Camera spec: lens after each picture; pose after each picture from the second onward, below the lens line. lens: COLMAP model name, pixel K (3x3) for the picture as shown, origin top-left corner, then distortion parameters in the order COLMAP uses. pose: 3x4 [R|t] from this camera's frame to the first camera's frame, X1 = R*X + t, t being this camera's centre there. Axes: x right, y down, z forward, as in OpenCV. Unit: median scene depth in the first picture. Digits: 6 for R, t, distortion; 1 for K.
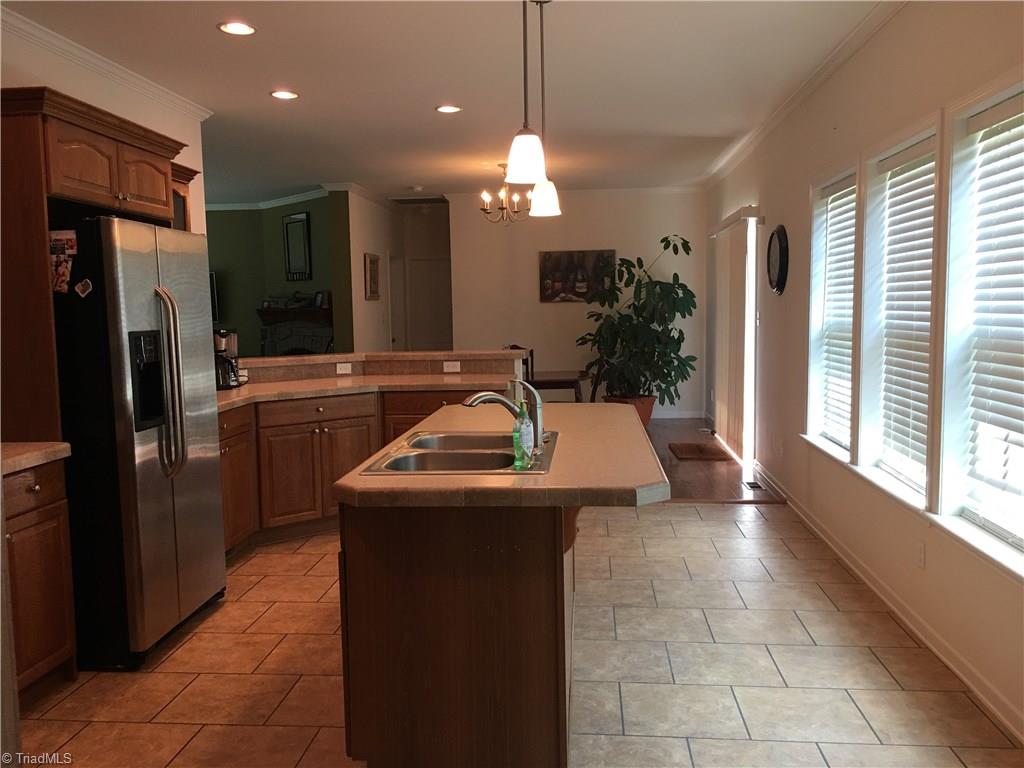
lens RADIAL K [[870.8, 0, 512.0], [0, 870.8, 384.0], [0, 0, 1]] dist [0.071226, -0.099450]
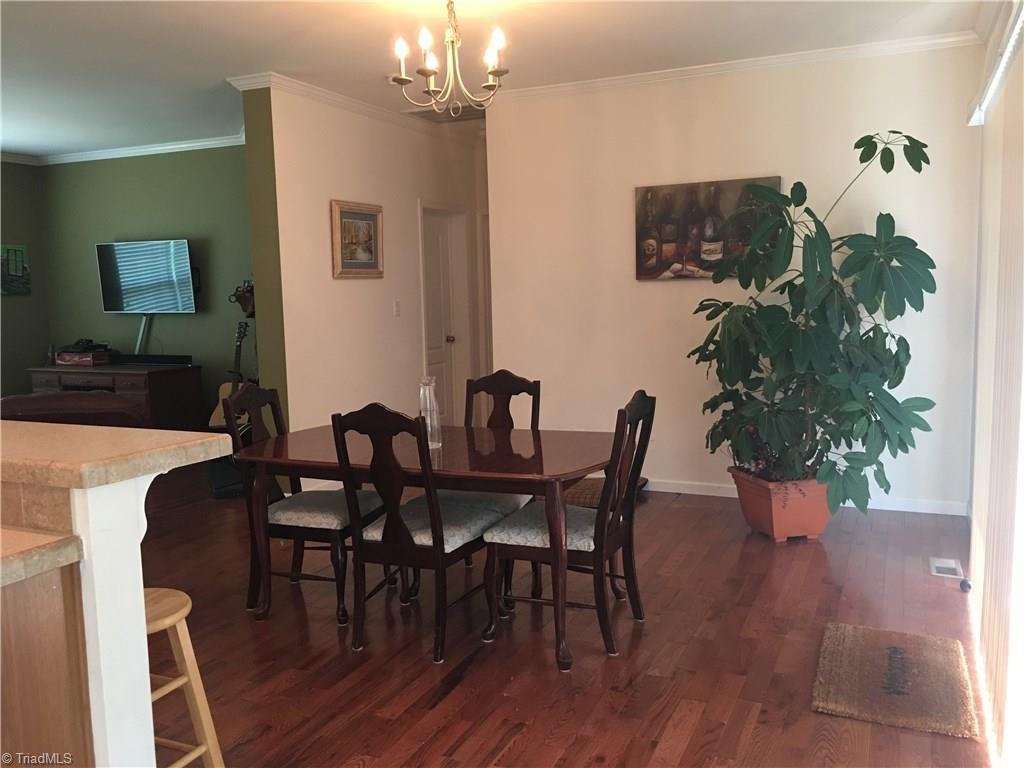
lens RADIAL K [[846.0, 0, 512.0], [0, 846.0, 384.0], [0, 0, 1]] dist [0.073146, -0.066689]
pose [[0.942882, 0.034900, -0.331294, 0.145290], [-0.024472, 0.999067, 0.035598, -0.047326], [0.332227, -0.025457, 0.942856, 0.485561]]
